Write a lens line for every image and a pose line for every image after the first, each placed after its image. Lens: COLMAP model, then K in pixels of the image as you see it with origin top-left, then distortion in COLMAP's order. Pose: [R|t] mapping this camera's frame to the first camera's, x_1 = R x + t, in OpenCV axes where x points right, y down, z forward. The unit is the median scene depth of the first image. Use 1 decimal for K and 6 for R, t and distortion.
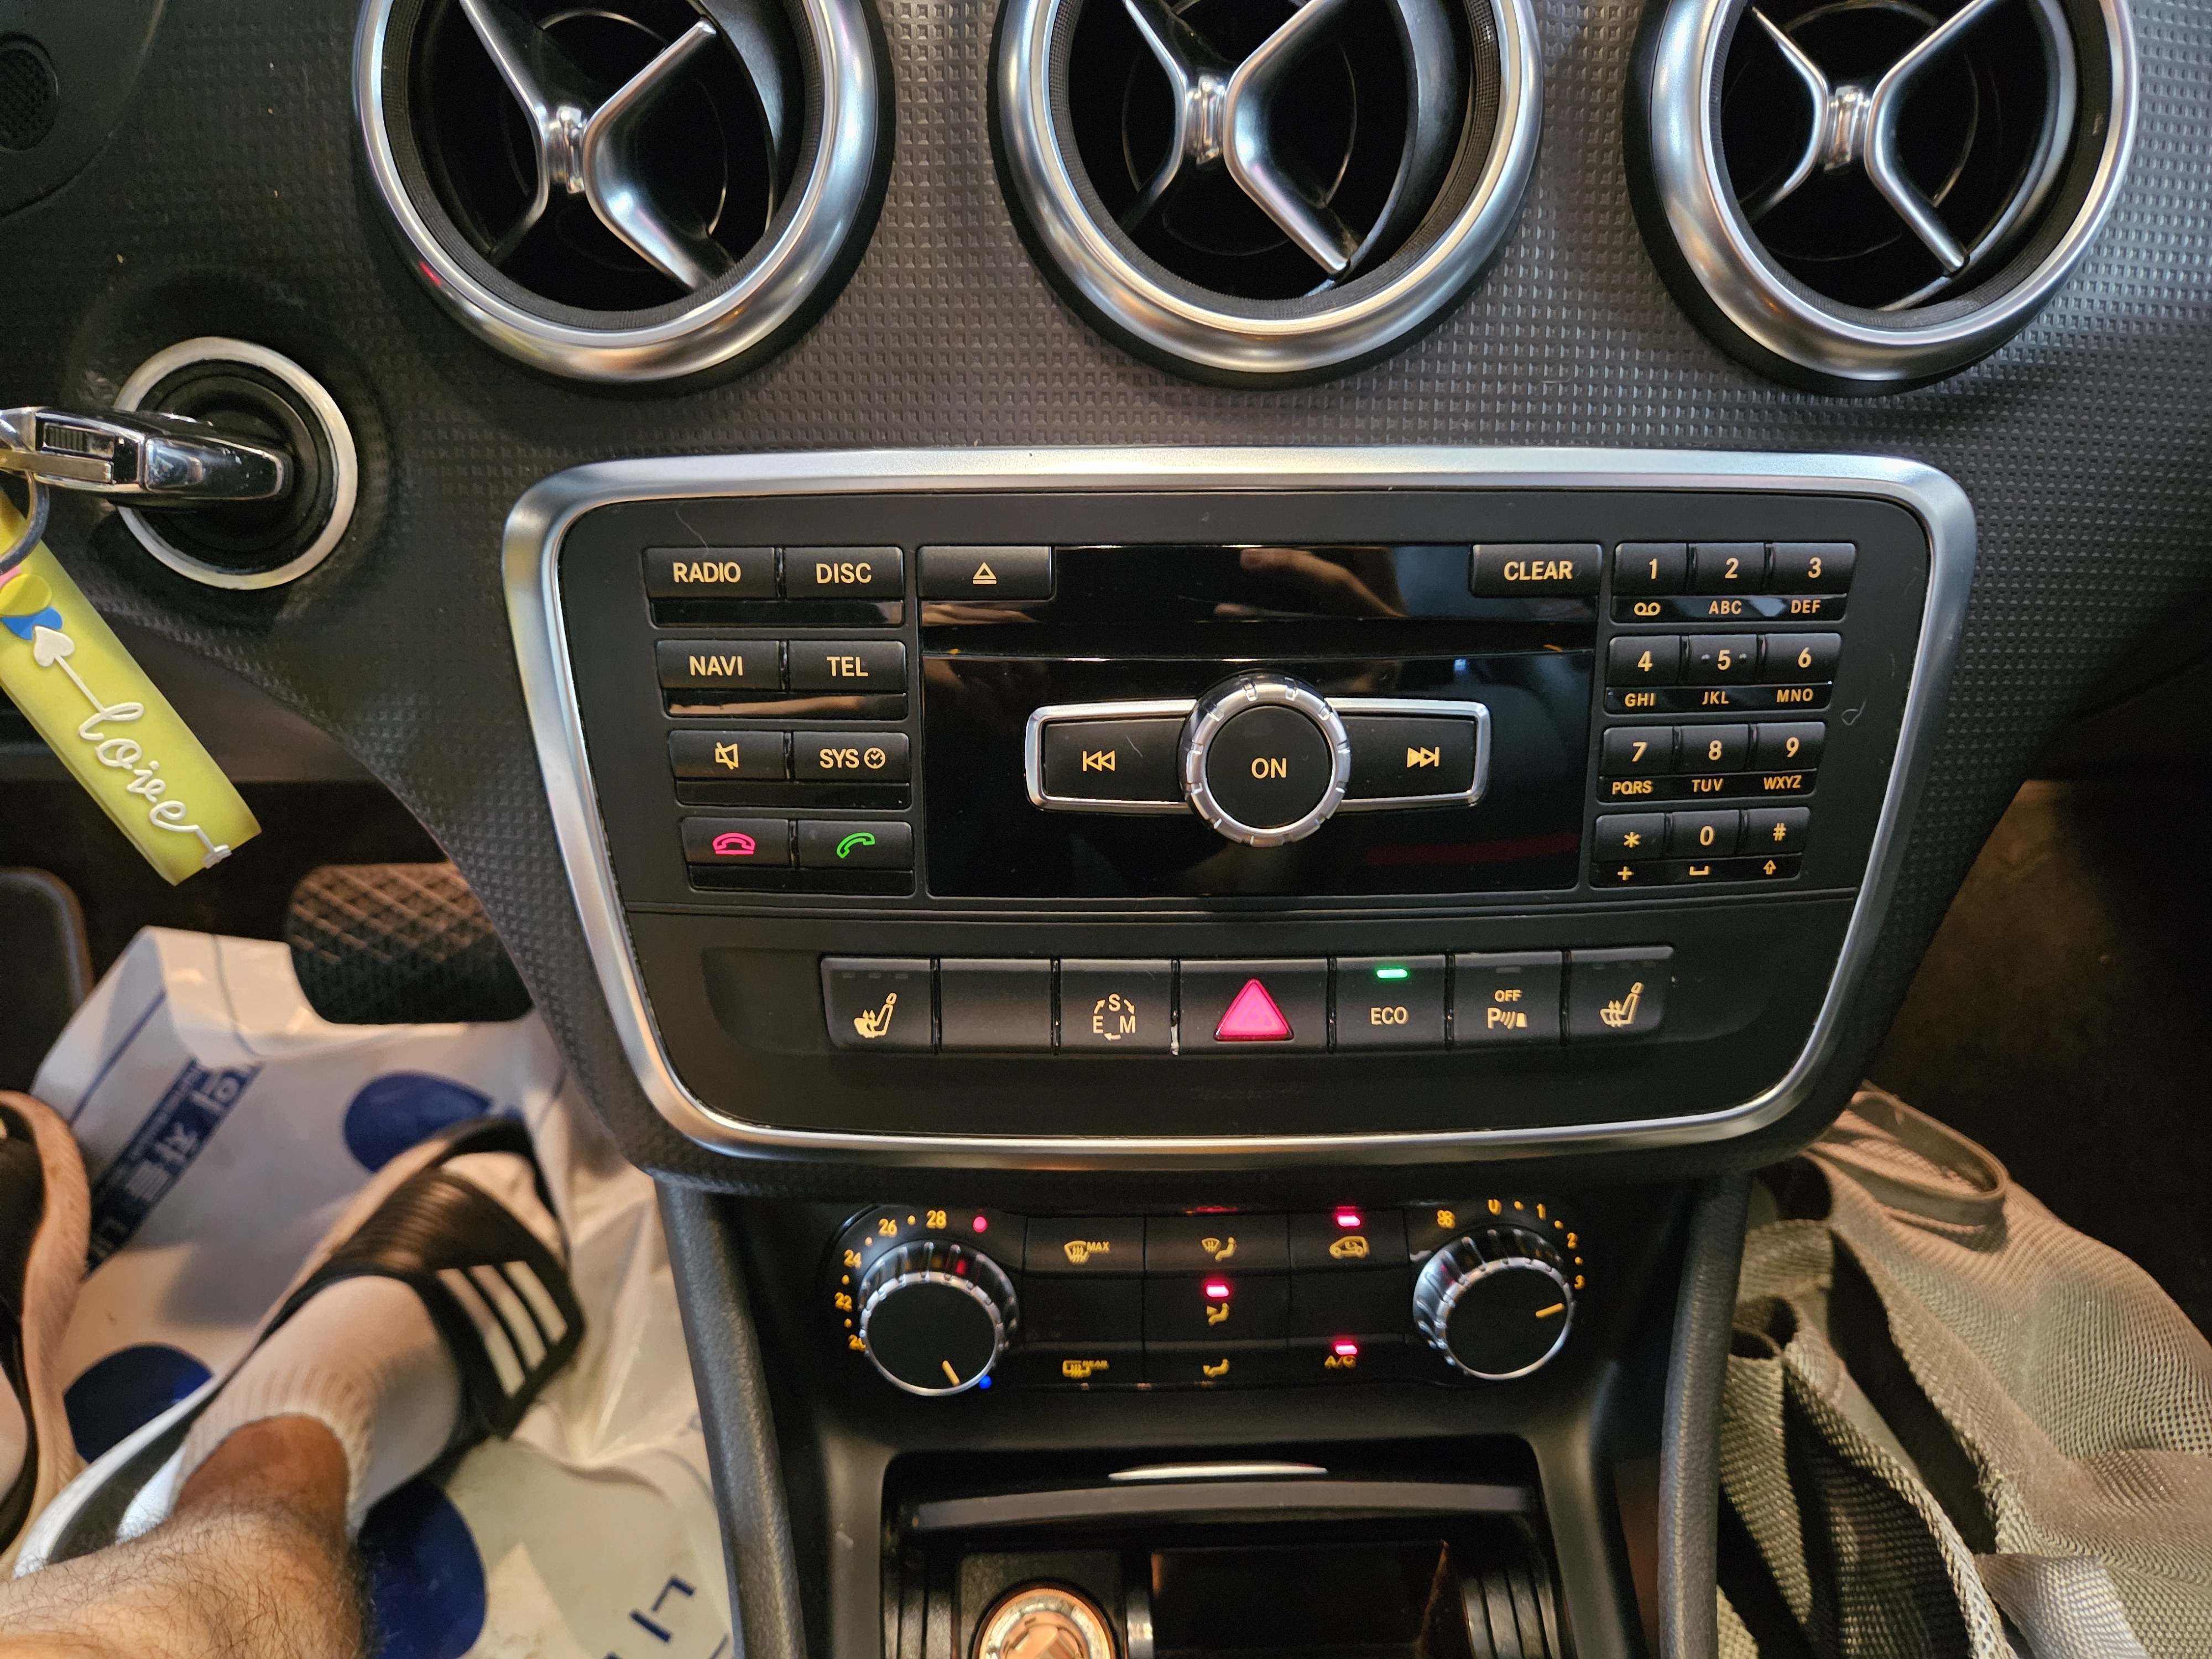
lens RADIAL K [[1533.1, 0, 1109.6], [0, 1533.1, 865.5], [0, 0, 1]] dist [0.044637, -0.047270]
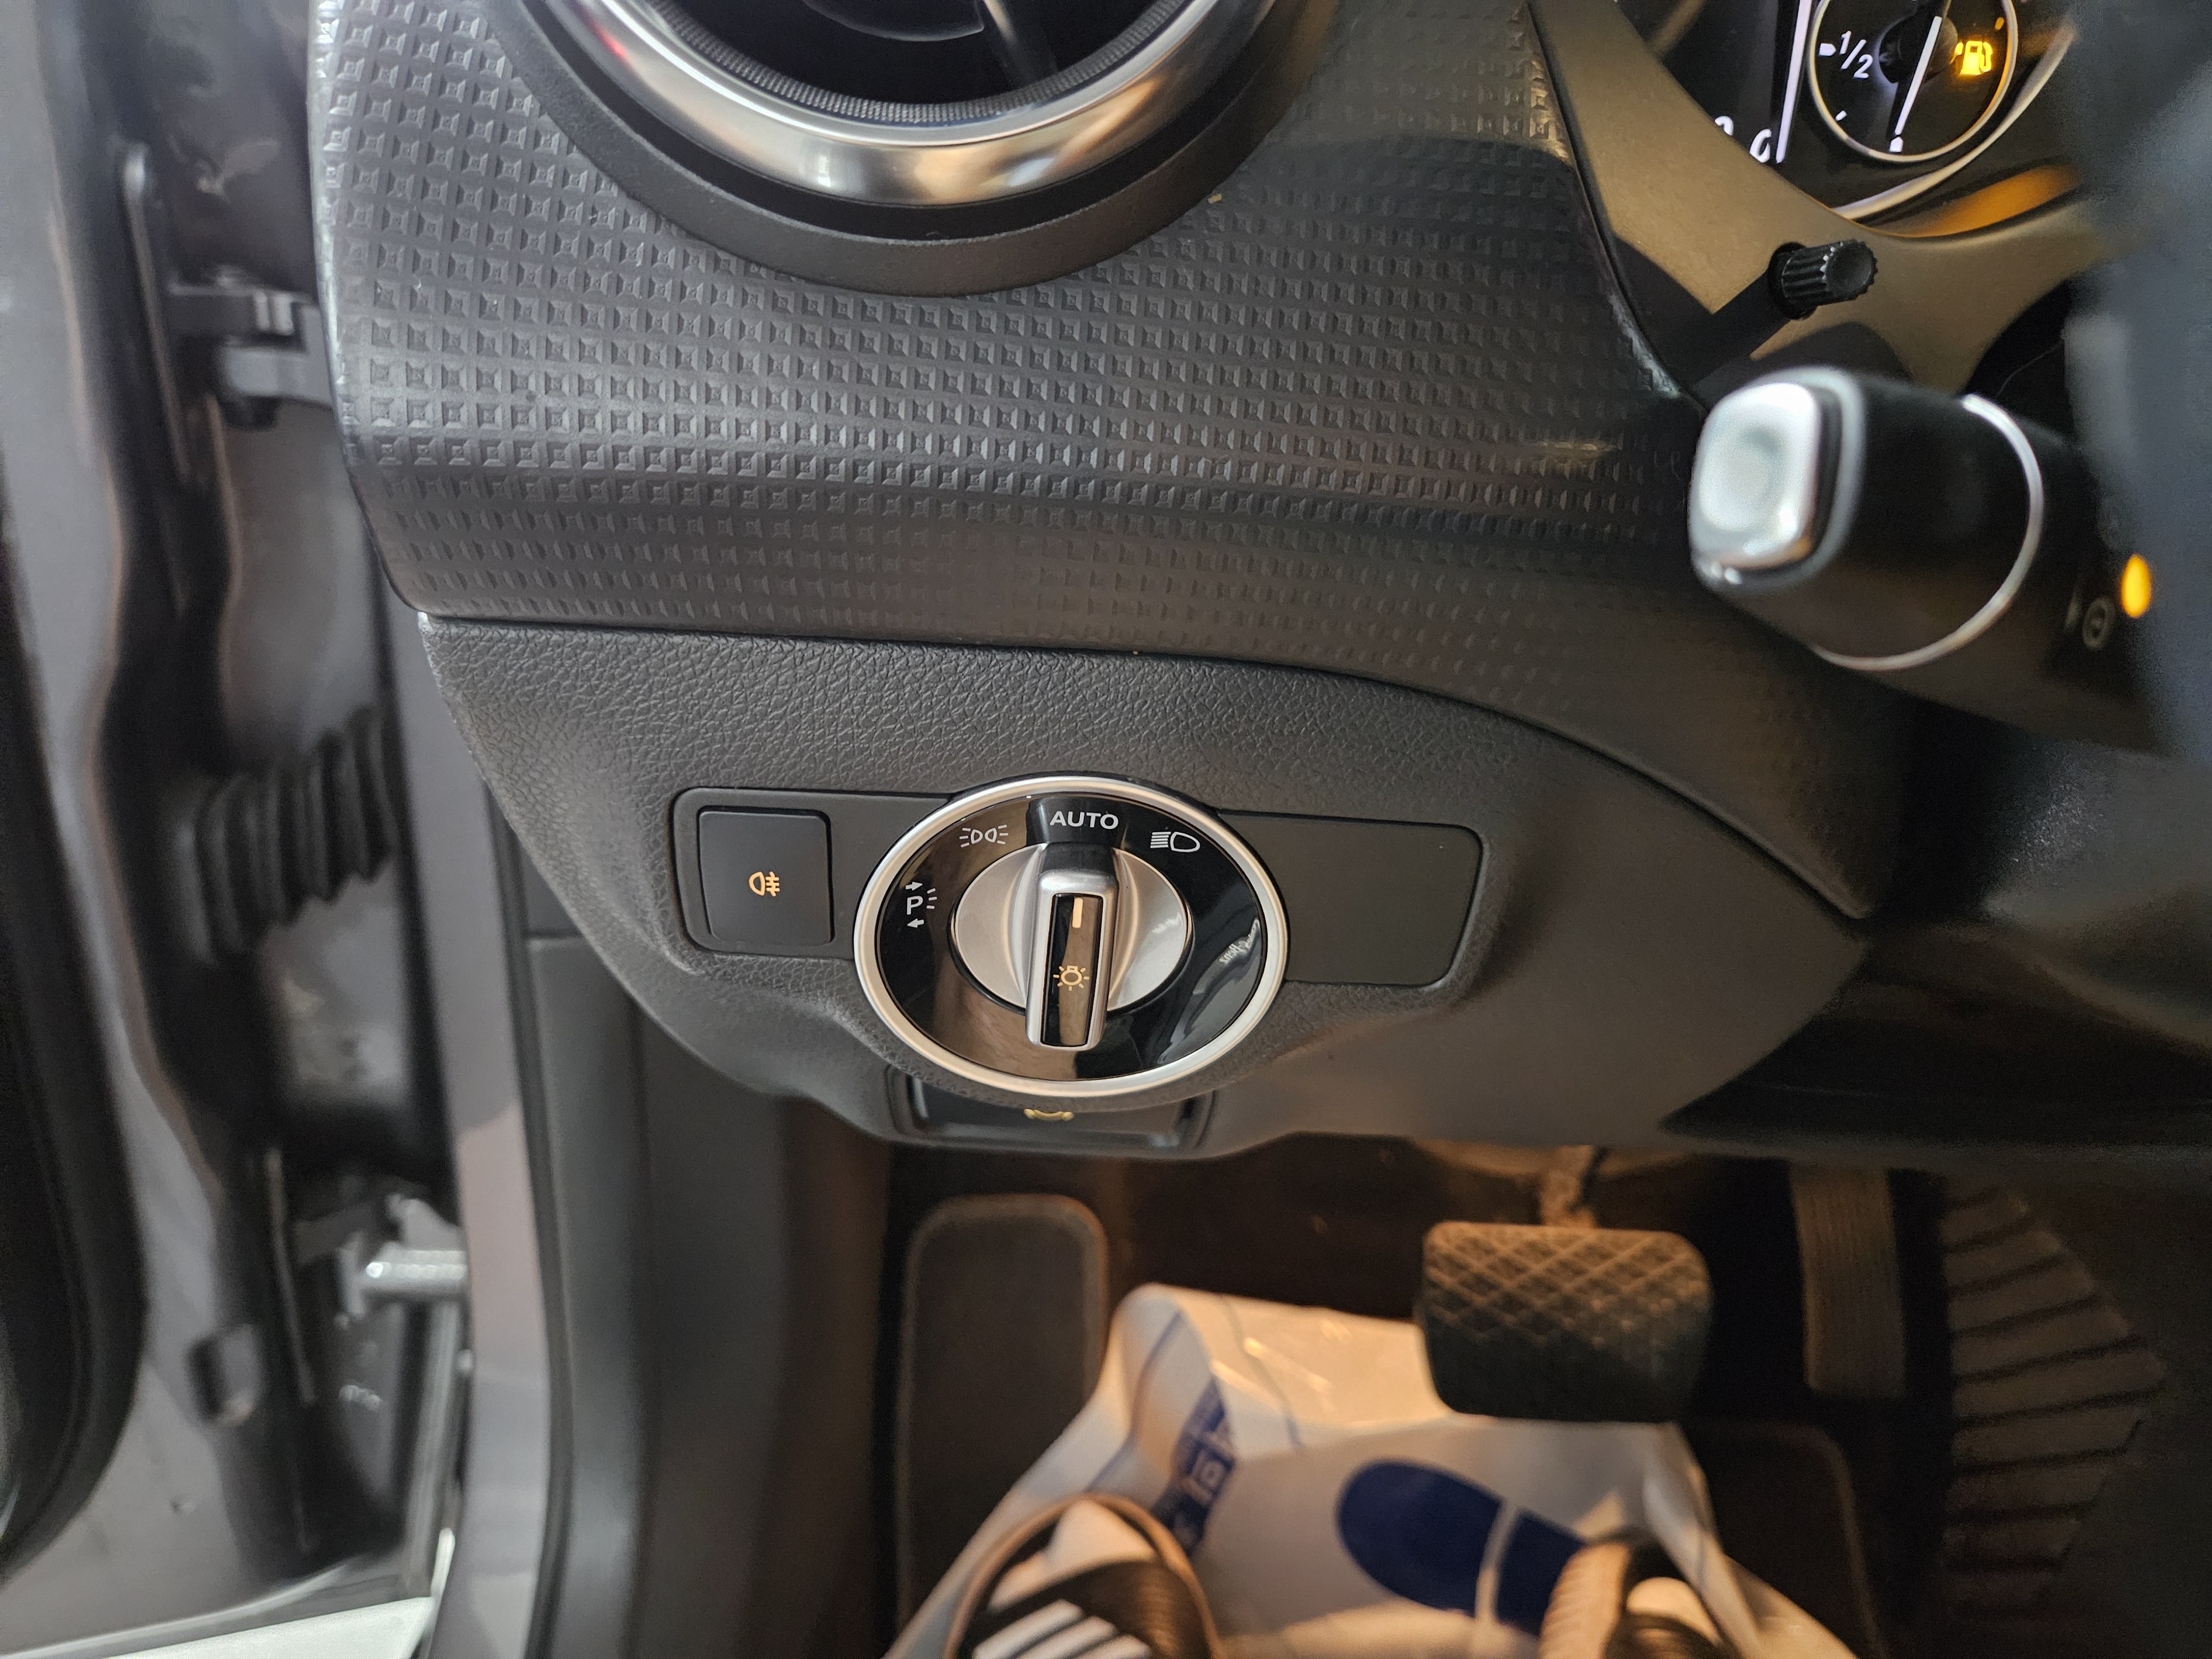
lens RADIAL K [[1533.1, 0, 1109.6], [0, 1533.1, 865.5], [0, 0, 1]] dist [0.044637, -0.047270]
pose [[0.998274, 0.055990, -0.017729, -1.814450], [-0.058303, 0.981137, -0.184311, -0.069121], [0.007075, 0.185027, 0.982708, 0.270290]]
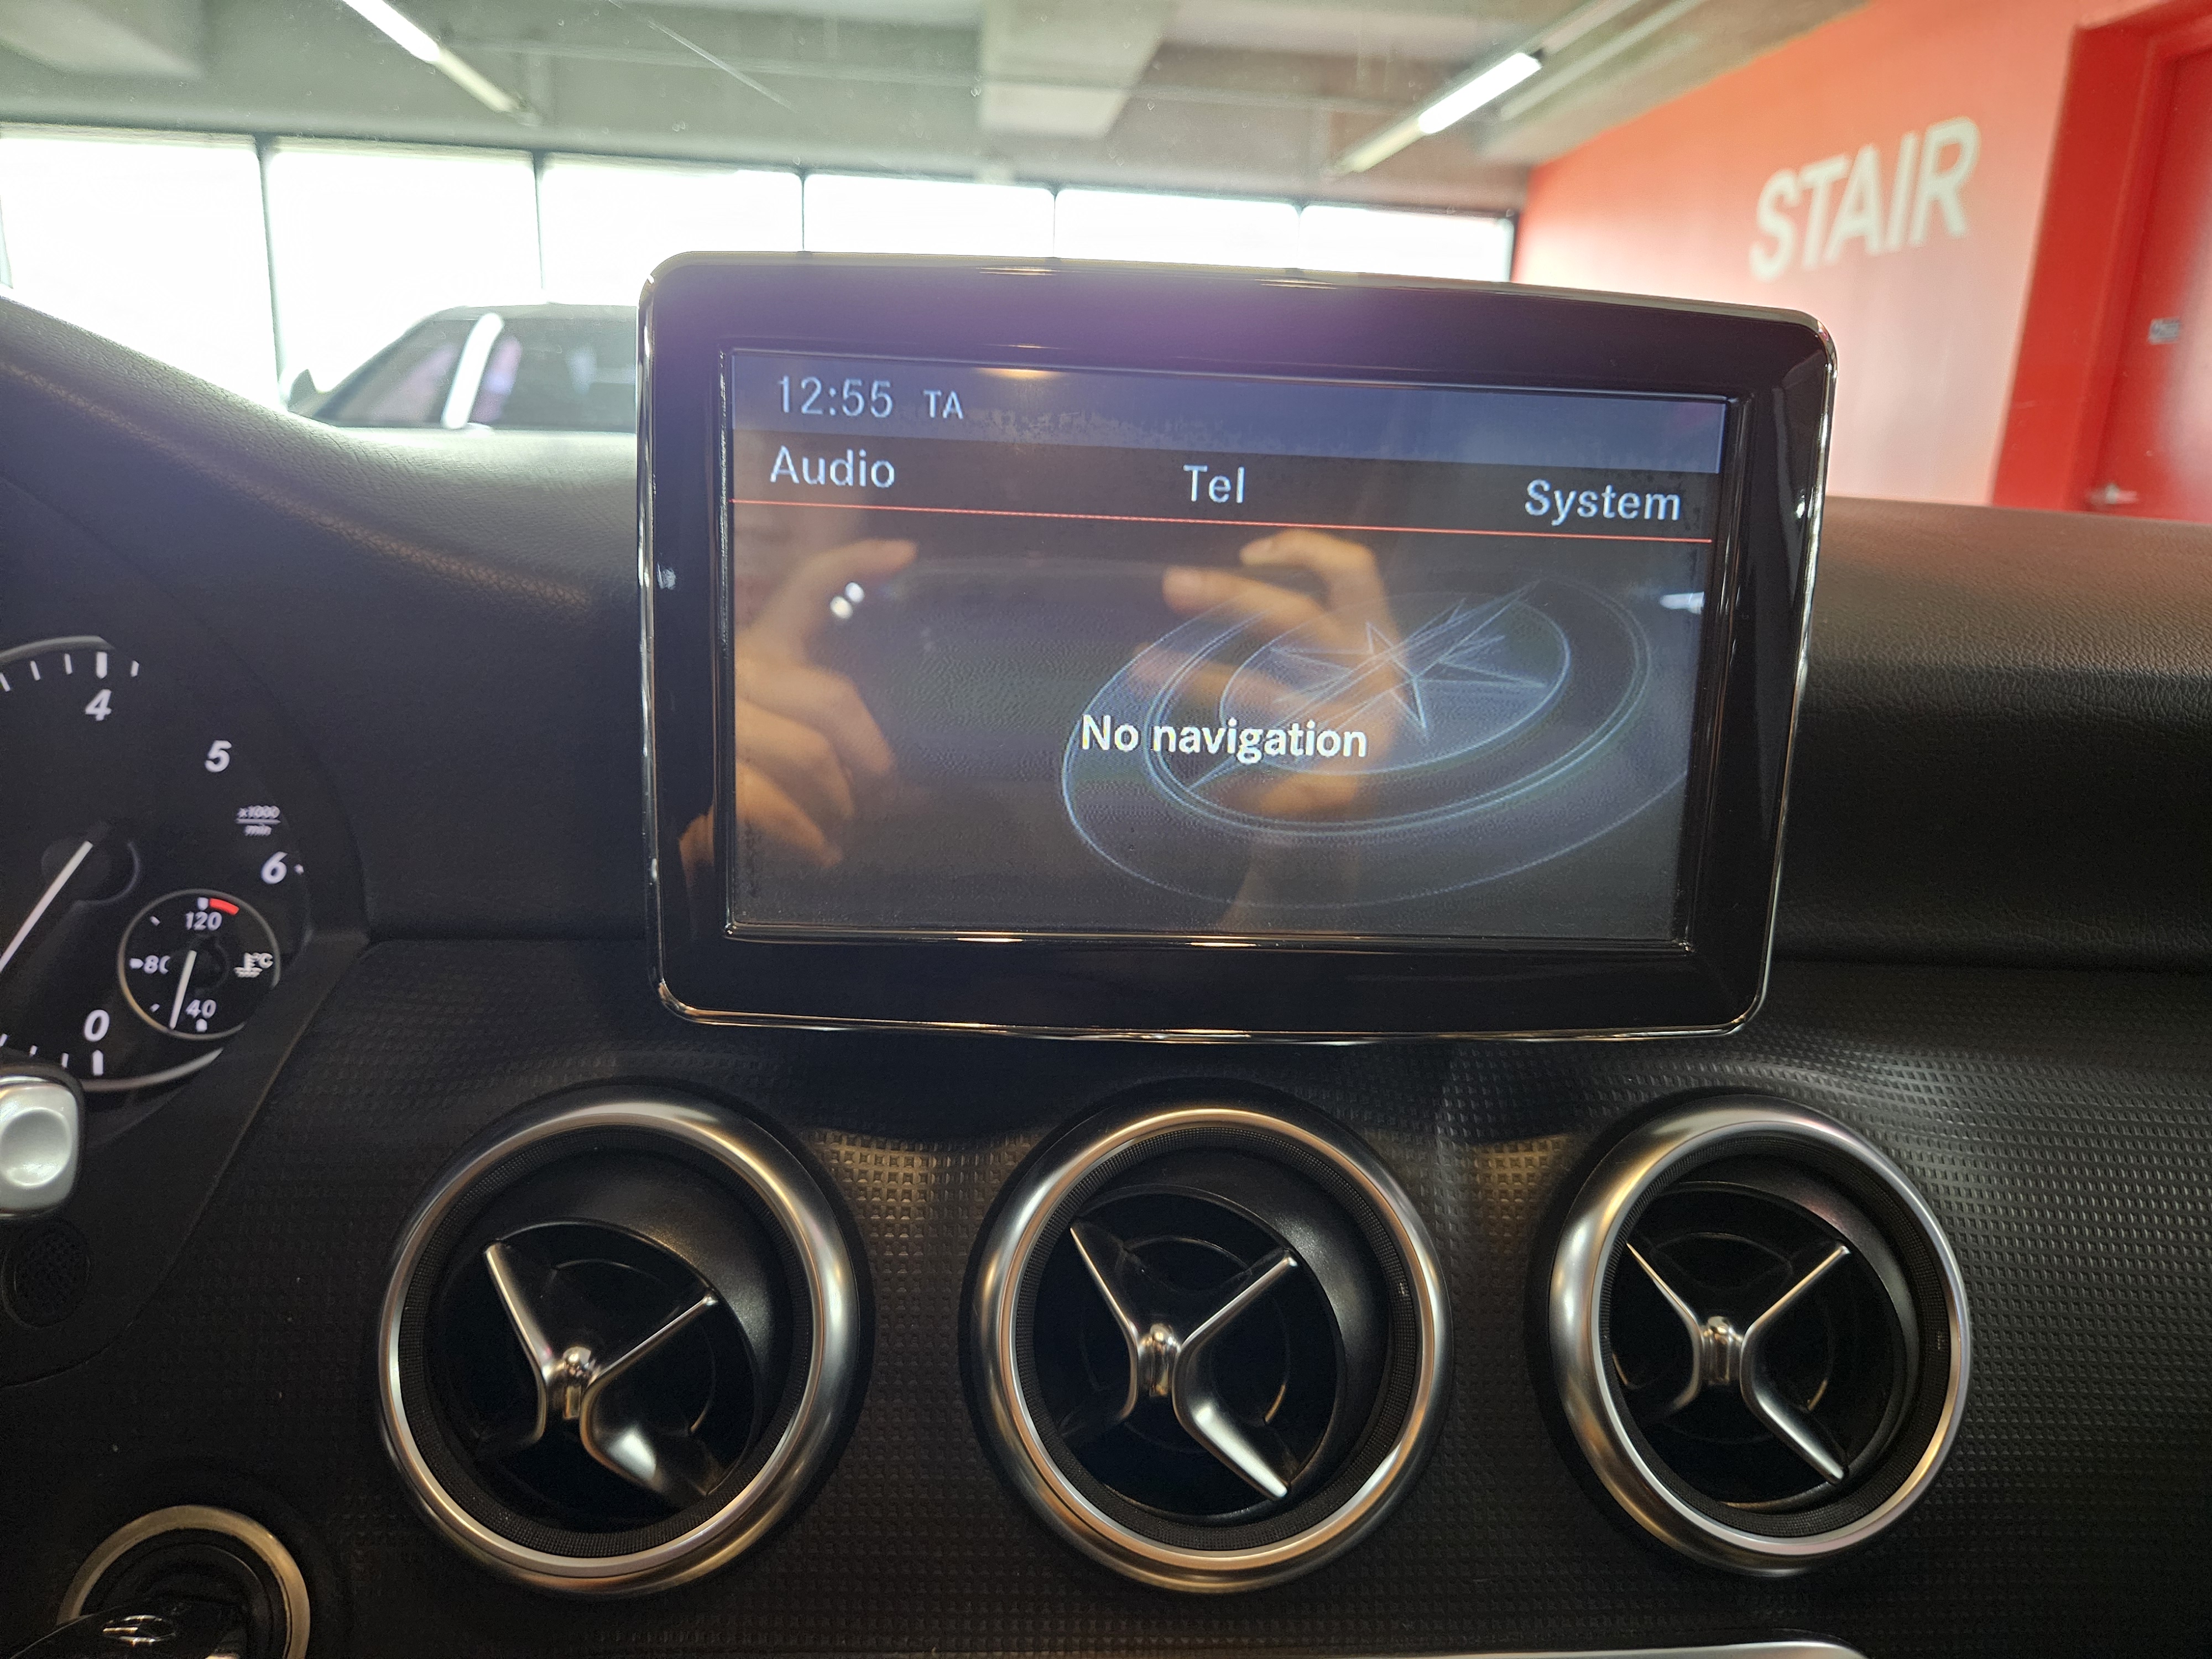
lens RADIAL K [[1533.1, 0, 1109.6], [0, 1533.1, 865.5], [0, 0, 1]] dist [0.044637, -0.047270]
pose [[0.998666, 0.017519, 0.048578, -0.028843], [0.000442, 0.937760, -0.347284, -0.390173], [-0.051638, 0.346842, 0.936501, -0.143799]]
